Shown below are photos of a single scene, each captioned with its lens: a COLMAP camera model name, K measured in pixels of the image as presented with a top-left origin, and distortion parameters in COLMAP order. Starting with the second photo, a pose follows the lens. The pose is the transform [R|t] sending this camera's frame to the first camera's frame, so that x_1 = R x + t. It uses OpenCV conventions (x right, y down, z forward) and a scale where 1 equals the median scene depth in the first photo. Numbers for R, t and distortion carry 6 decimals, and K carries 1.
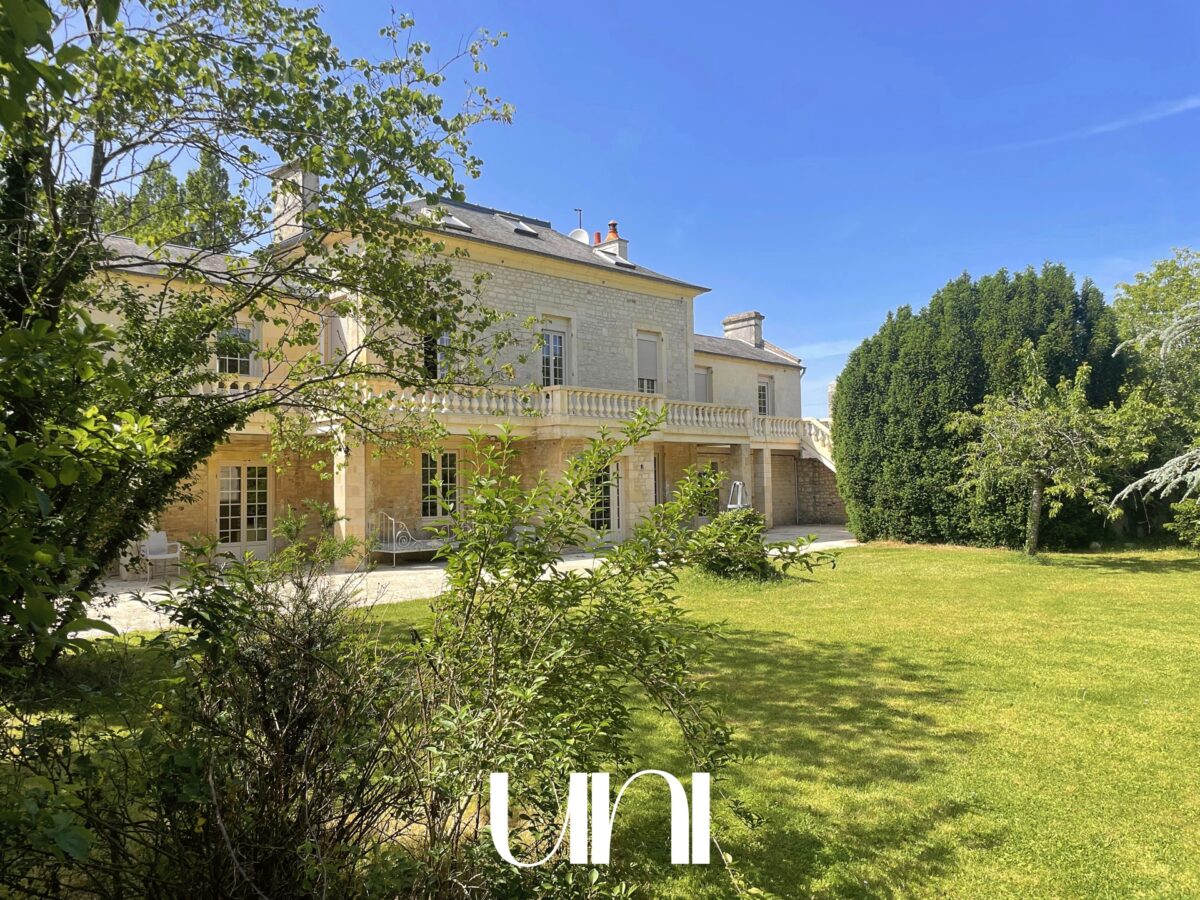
lens RADIAL K [[901.9, 0, 599.4], [0, 901.9, 427.7], [0, 0, 1]] dist [0.074249, -0.084492]
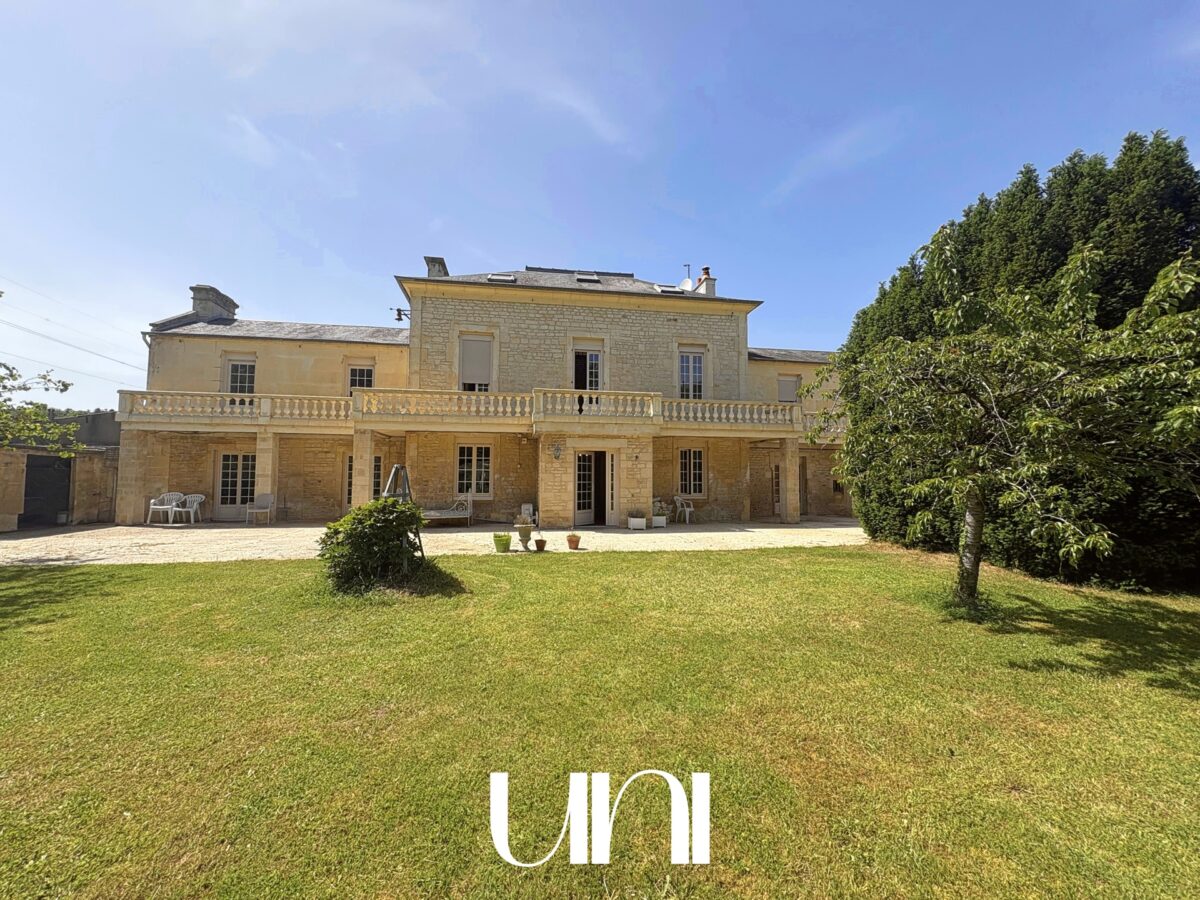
lens RADIAL K [[475.1, 0, 599.5], [0, 475.1, 448.8], [0, 0, 1]] dist [-0.002932, 0.000834]
pose [[0.820276, -0.013280, -0.571814, 0.353439], [0.018213, 0.999830, 0.002907, 0.030000], [0.571678, -0.012799, 0.820378, 0.480654]]
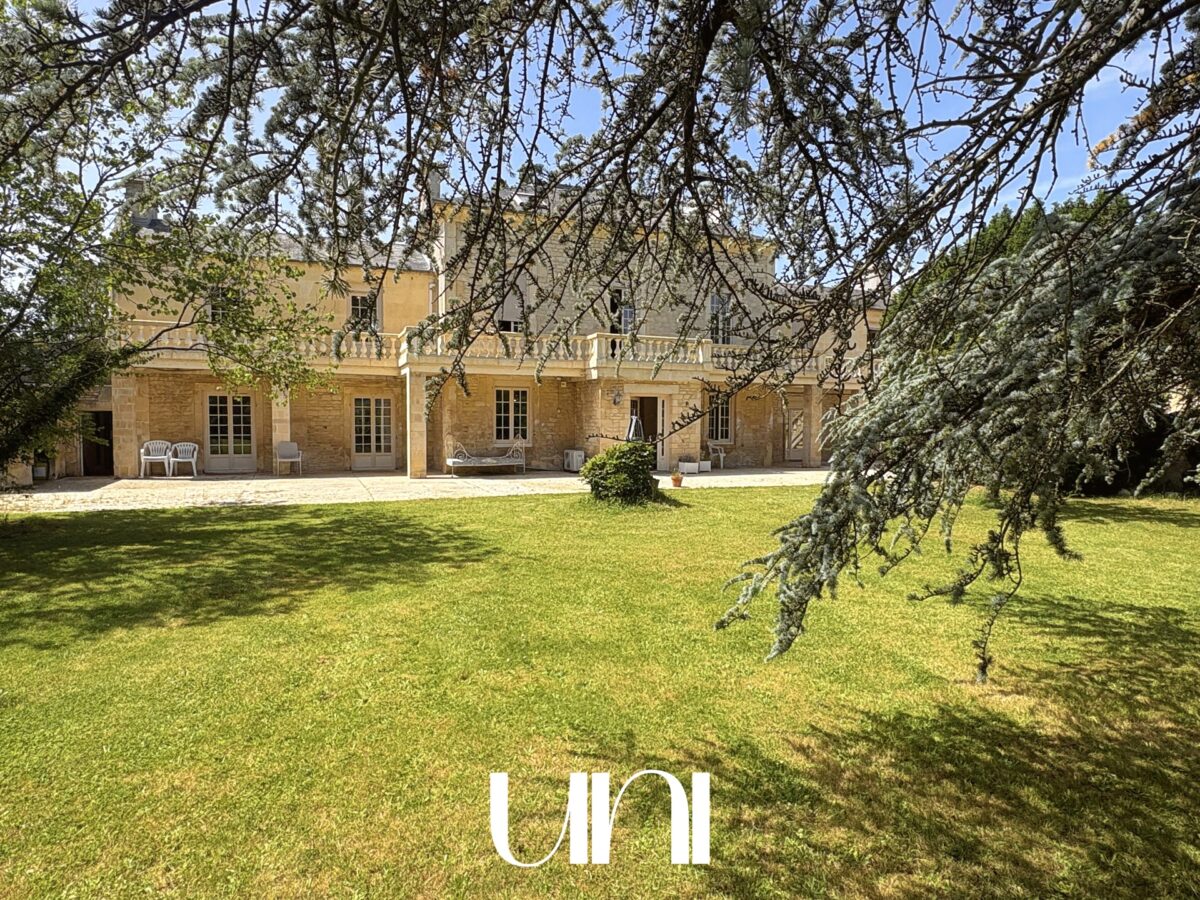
lens RADIAL K [[702.4, 0, 595.2], [0, 702.4, 449.1], [0, 0, 1]] dist [-0.003274, -0.000019]
pose [[0.927792, 0.038038, -0.371155, 0.275833], [0.002055, 0.994253, 0.107033, 0.004733], [0.373093, -0.100067, 0.922382, 0.117552]]
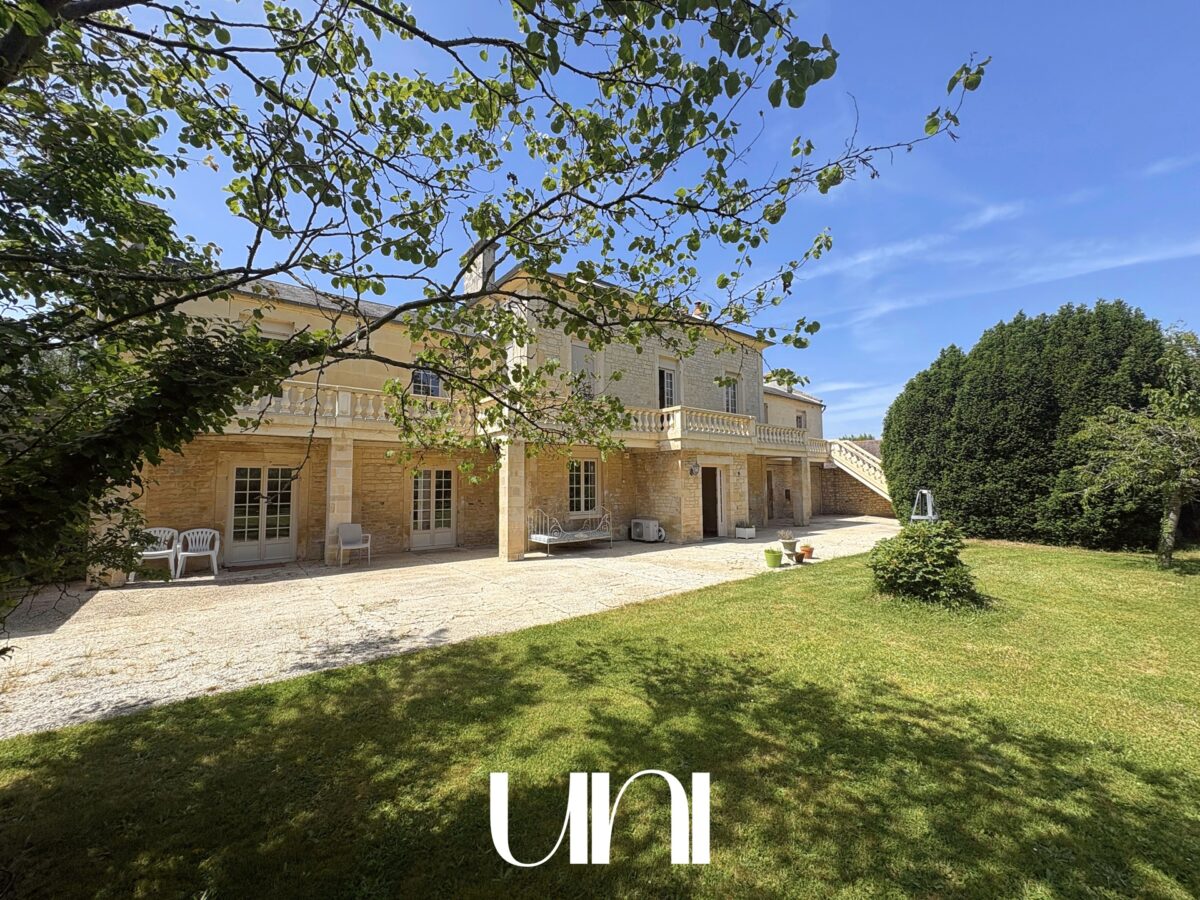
lens RADIAL K [[475.1, 0, 598.4], [0, 475.1, 447.3], [0, 0, 1]] dist [-0.002932, 0.000834]
pose [[0.993982, 0.001844, -0.109528, -0.076016], [-0.003119, 0.999929, -0.011464, 0.015098], [0.109499, 0.011737, 0.993918, 0.315644]]
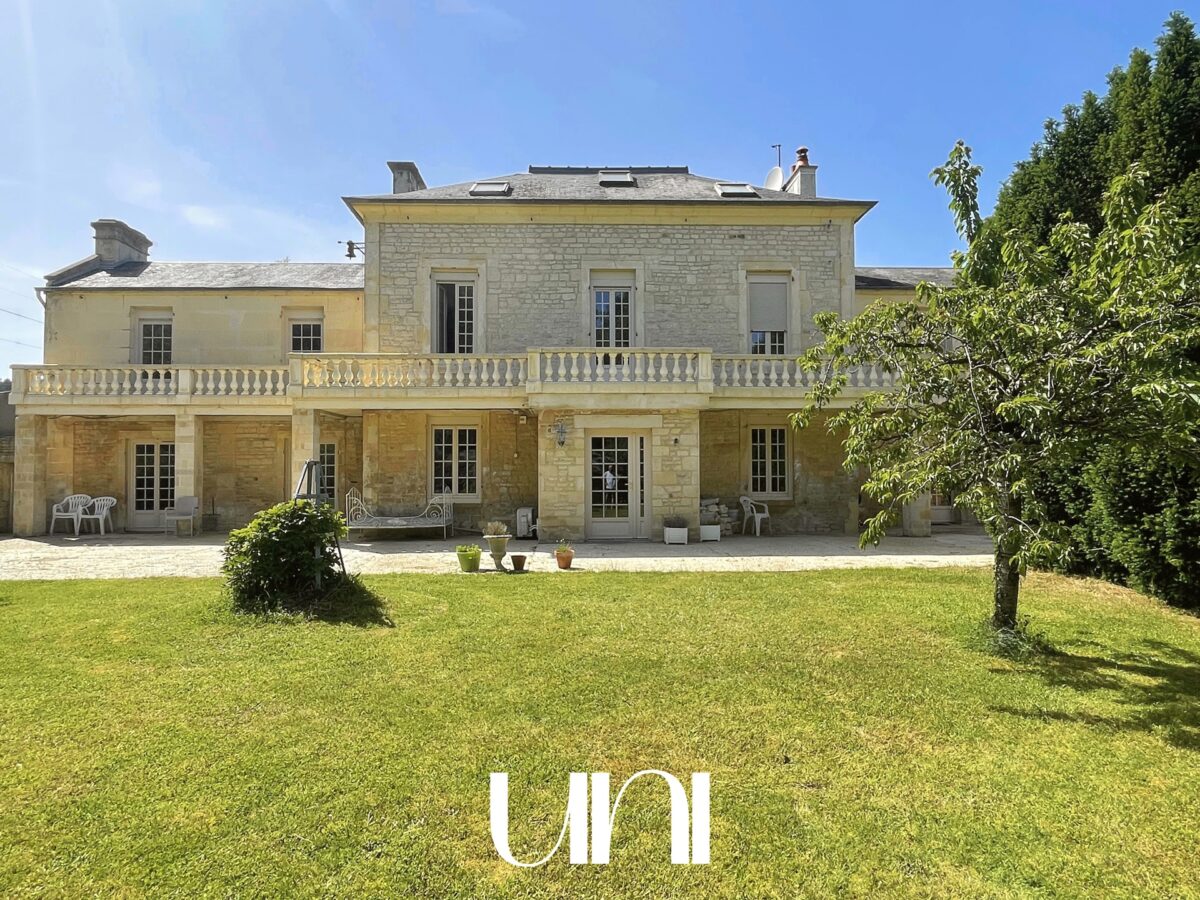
lens RADIAL K [[752.8, 0, 608.3], [0, 752.8, 438.9], [0, 0, 1]] dist [-0.007962, -0.000376]
pose [[0.742625, -0.012390, -0.669593, 0.449221], [0.035730, 0.999138, 0.021139, 0.025287], [0.668754, -0.039623, 0.742428, 0.467488]]
